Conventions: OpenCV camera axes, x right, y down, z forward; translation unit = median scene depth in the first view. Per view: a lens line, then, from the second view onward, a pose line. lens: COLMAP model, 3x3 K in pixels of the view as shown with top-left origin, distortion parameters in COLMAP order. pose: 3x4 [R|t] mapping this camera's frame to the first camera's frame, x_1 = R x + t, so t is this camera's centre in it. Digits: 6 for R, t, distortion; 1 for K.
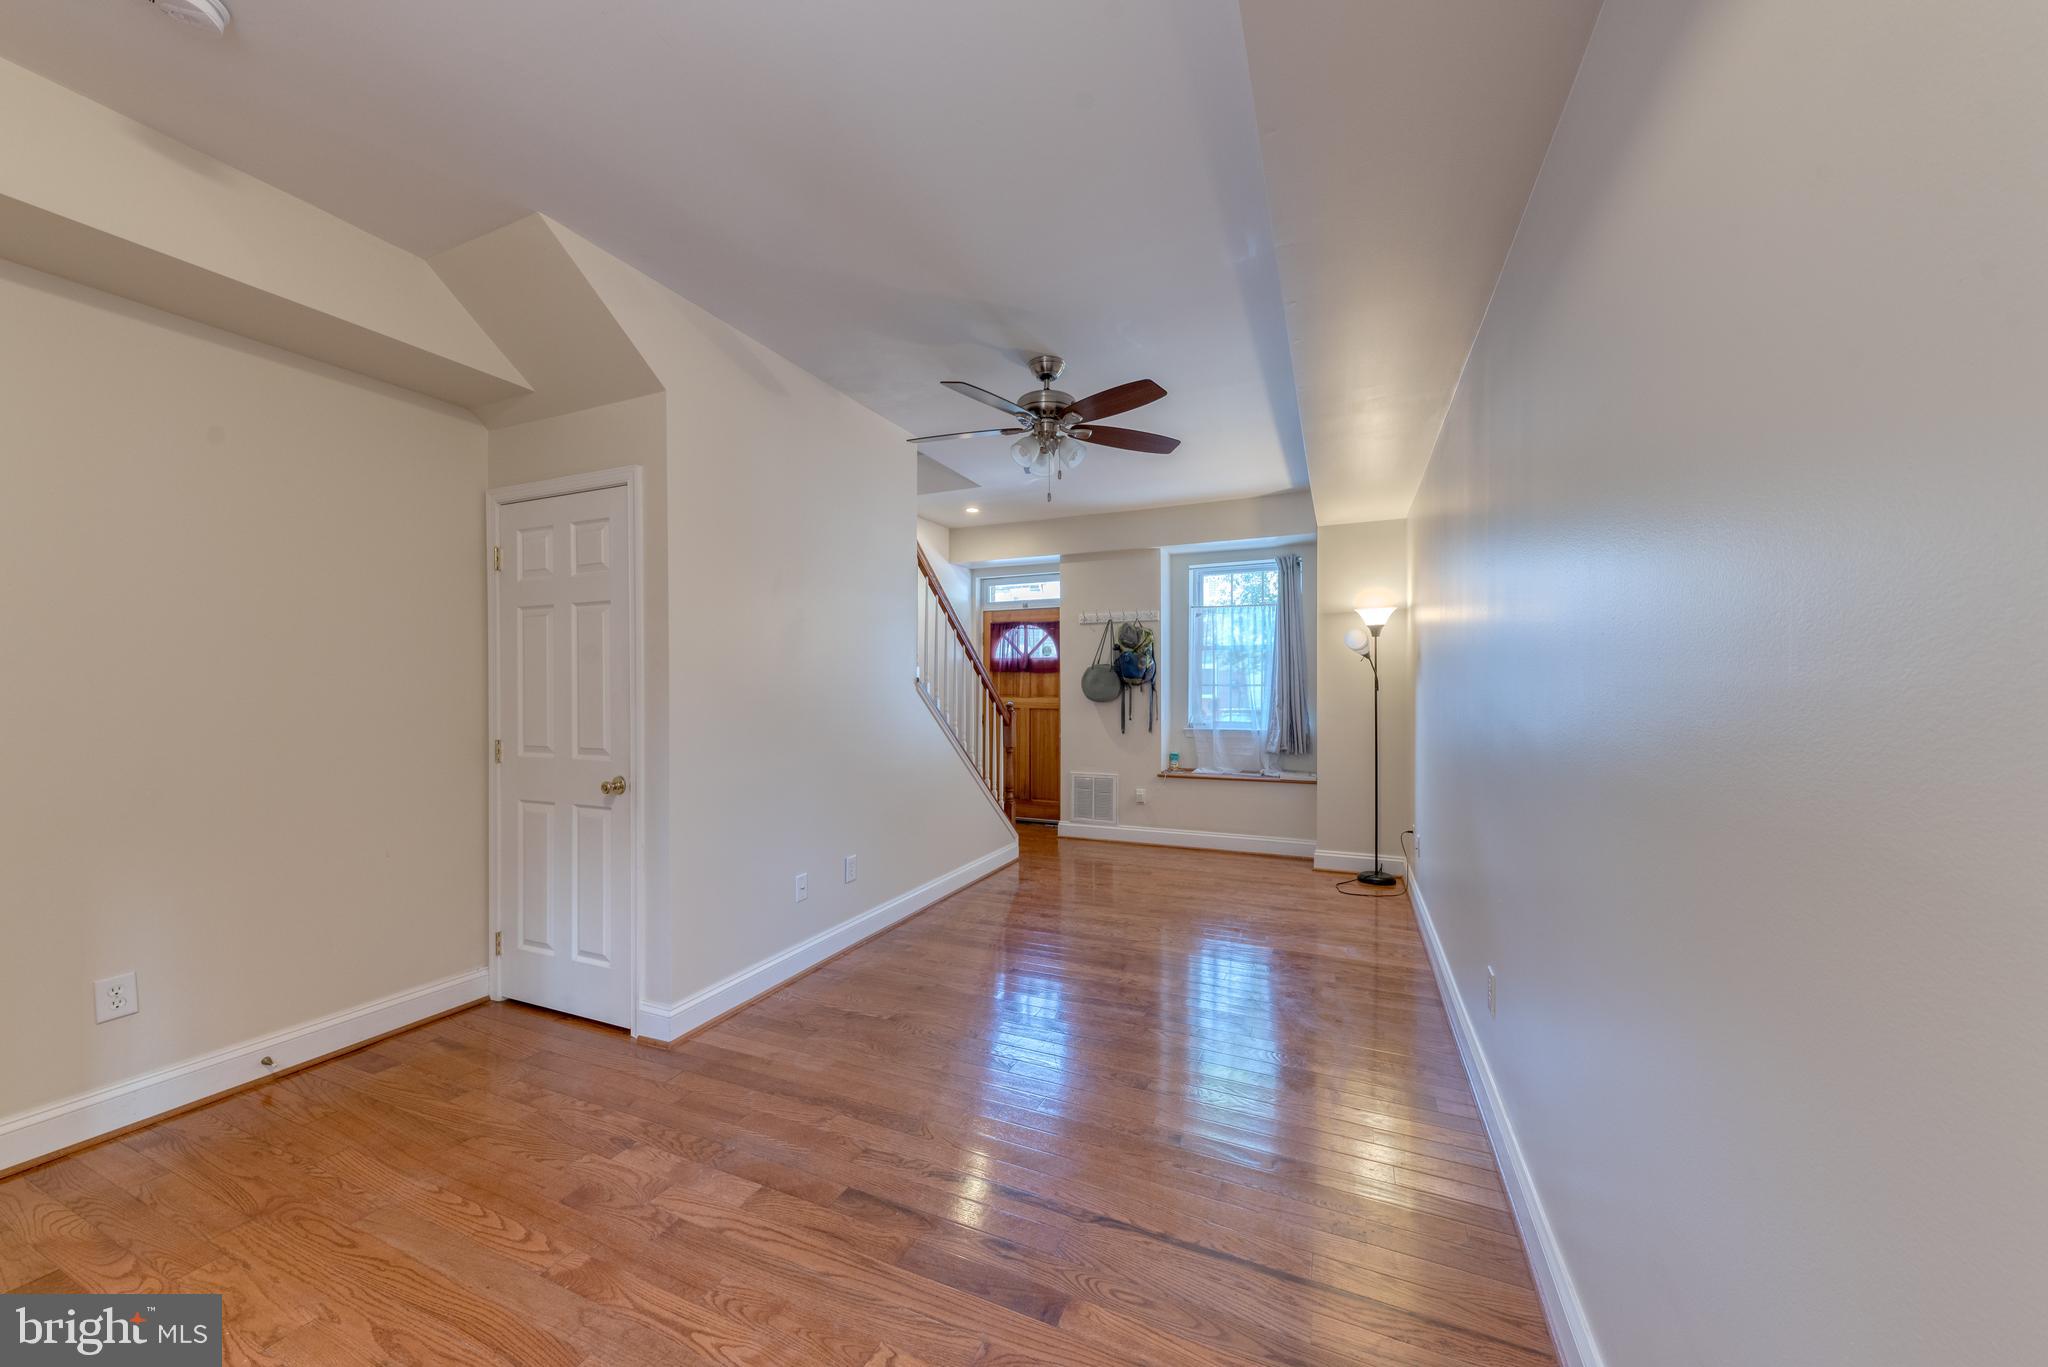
lens RADIAL K [[718.5, 0, 1027.4], [0, 718.5, 694.5], [0, 0, 1]] dist [0.001100, -0.000007]
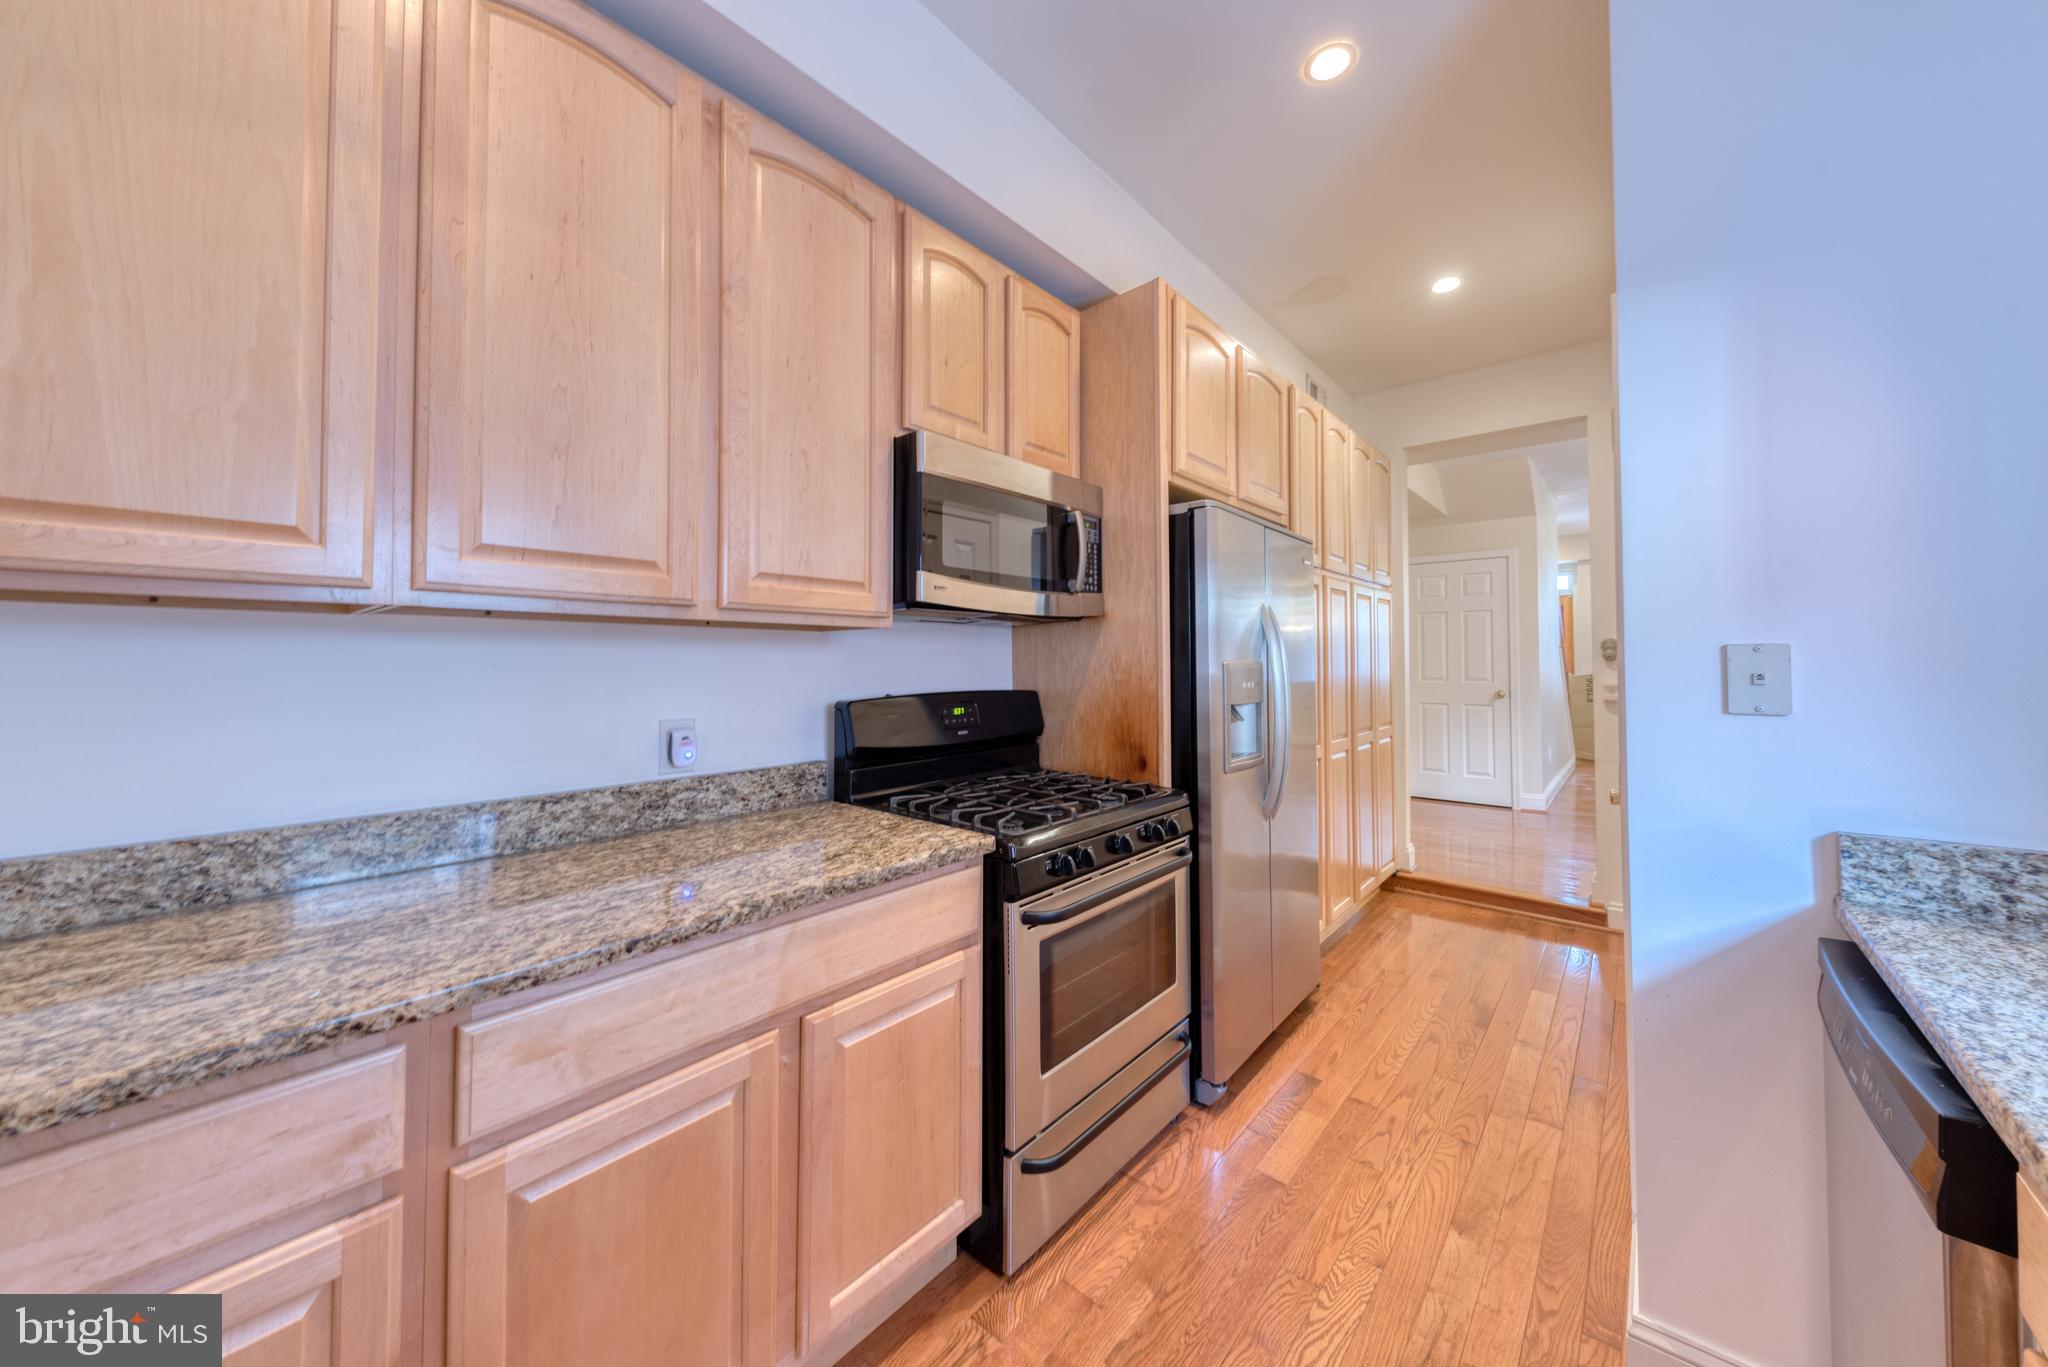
lens RADIAL K [[719.8, 0, 1035.7], [0, 719.8, 640.8], [0, 0, 1]] dist [-0.000708, -0.000157]
pose [[0.953364, -0.010251, -0.301650, -0.625956], [-0.001518, 0.999248, -0.038755, 0.025525], [0.301820, 0.037405, 0.952631, -0.754766]]
